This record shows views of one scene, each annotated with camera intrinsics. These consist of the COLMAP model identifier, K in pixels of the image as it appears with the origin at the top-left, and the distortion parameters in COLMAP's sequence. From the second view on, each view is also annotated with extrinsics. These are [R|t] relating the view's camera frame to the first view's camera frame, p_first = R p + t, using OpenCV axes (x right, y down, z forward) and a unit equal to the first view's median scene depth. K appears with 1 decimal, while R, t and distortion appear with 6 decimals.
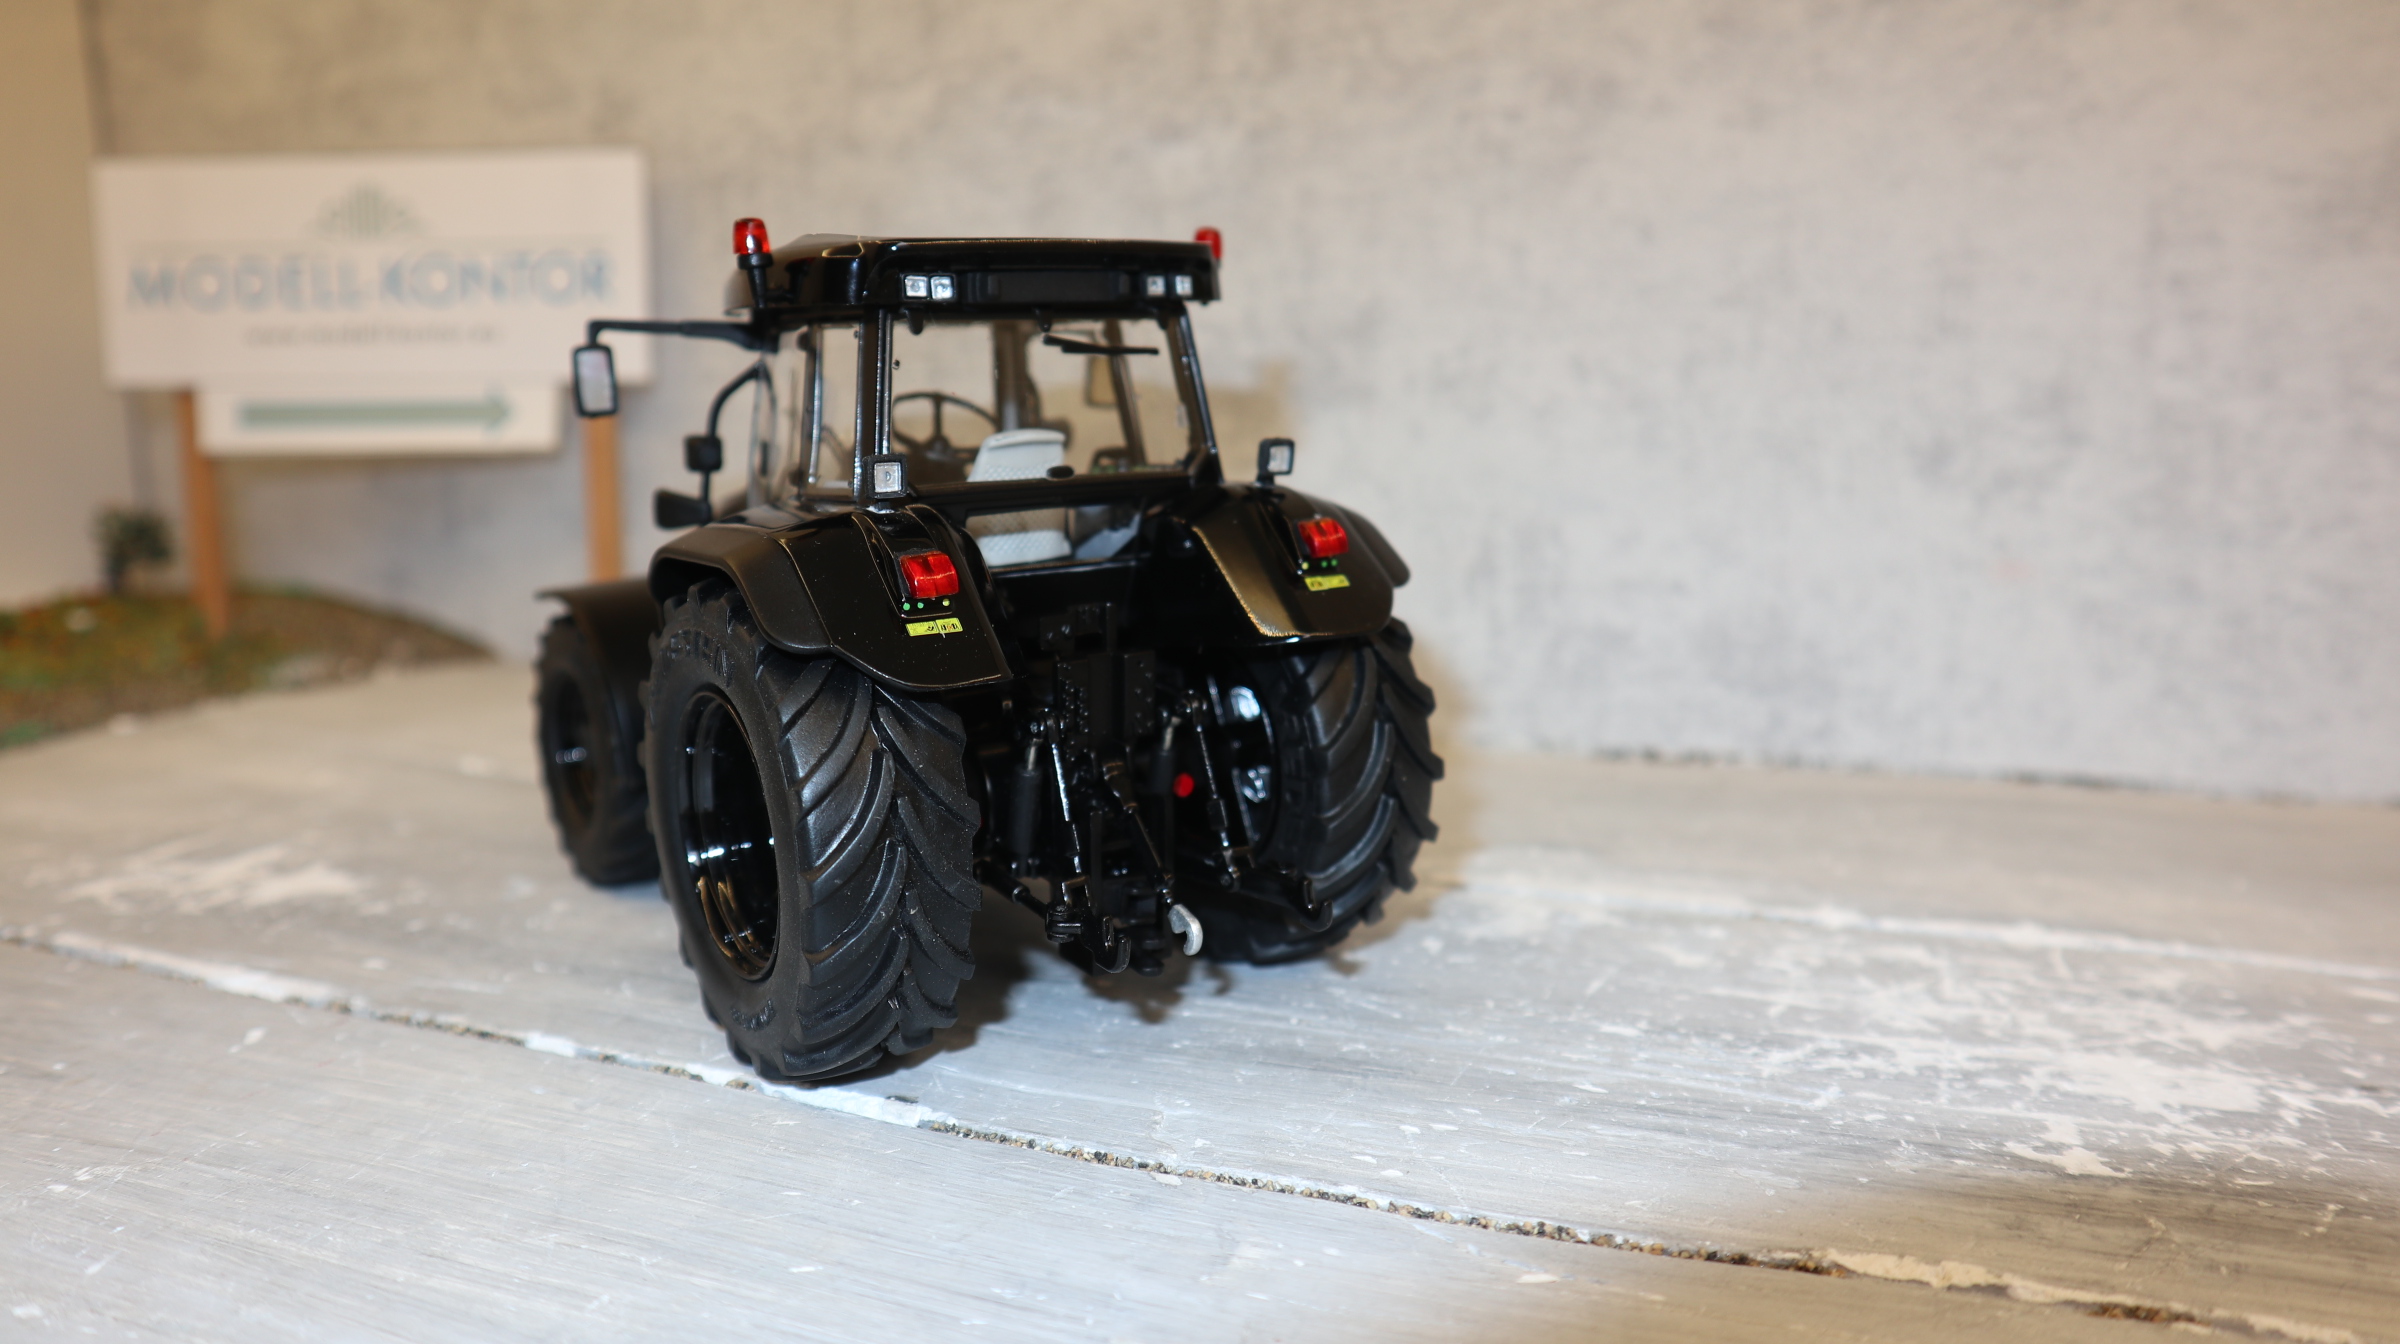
lens RADIAL K [[1709.4, 0, 1205.4], [0, 1709.4, 673.6], [0, 0, 1]] dist [-0.107835, 0.068767]
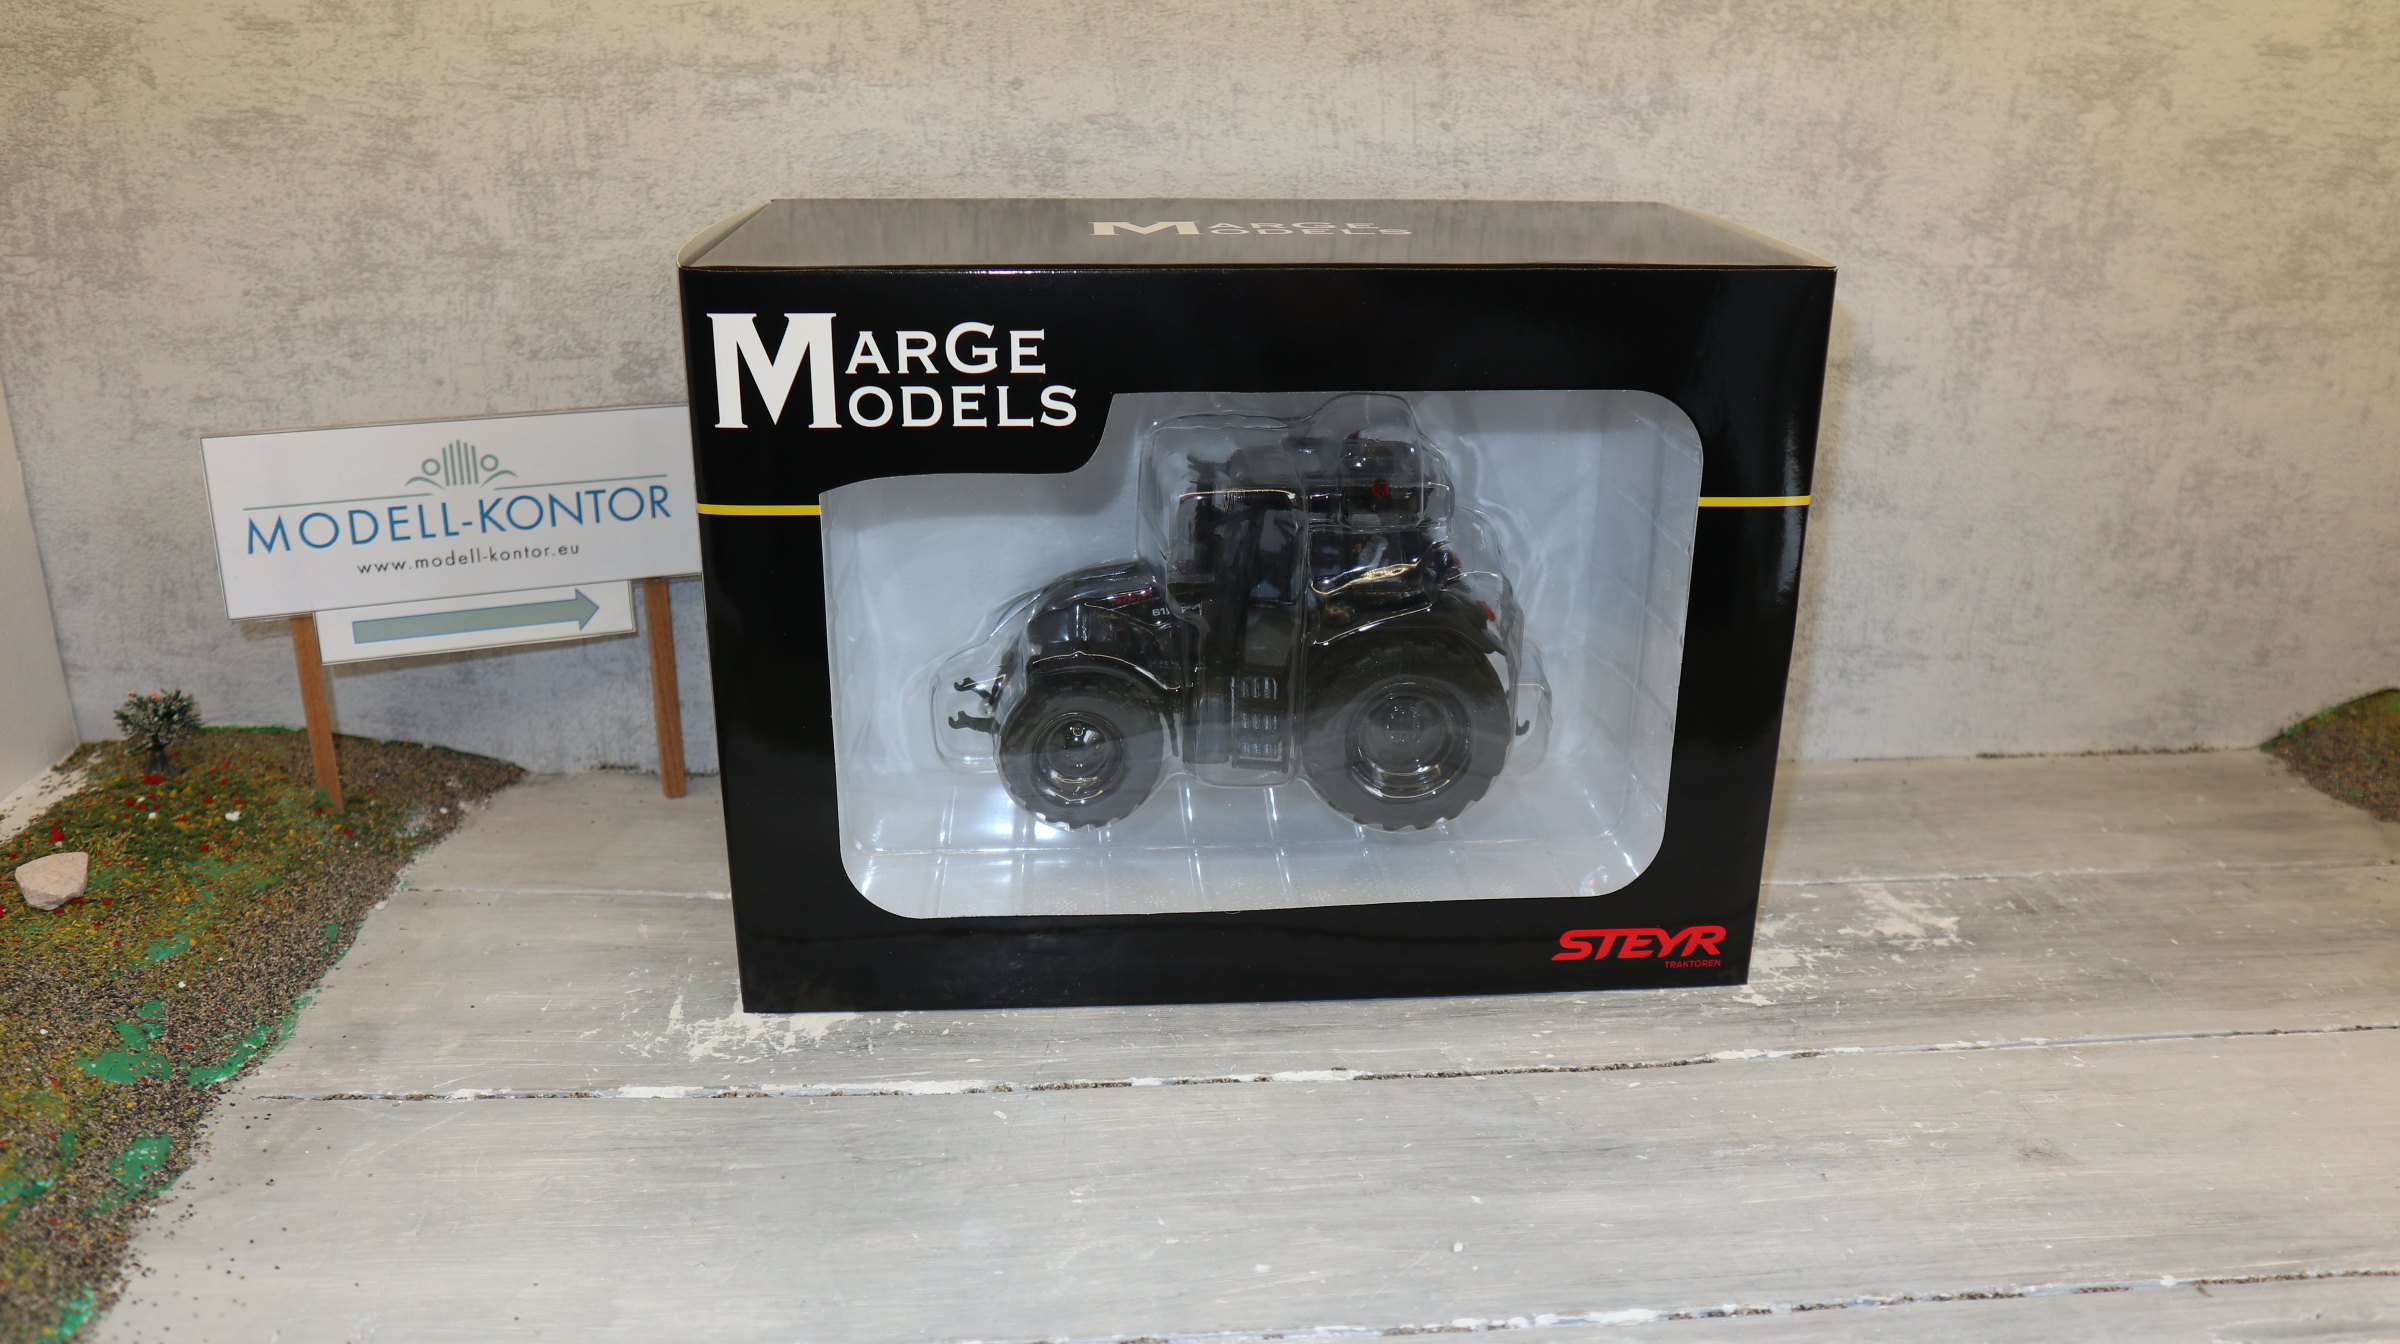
lens RADIAL K [[1940.9, 0, 1191.0], [0, 1940.9, 607.1], [0, 0, 1]] dist [-0.077336, 0.007798]
pose [[0.888952, -0.123519, 0.441029, -0.821209], [0.057035, 0.985306, 0.160992, -0.459733], [-0.454434, -0.117960, 0.882935, -0.664985]]
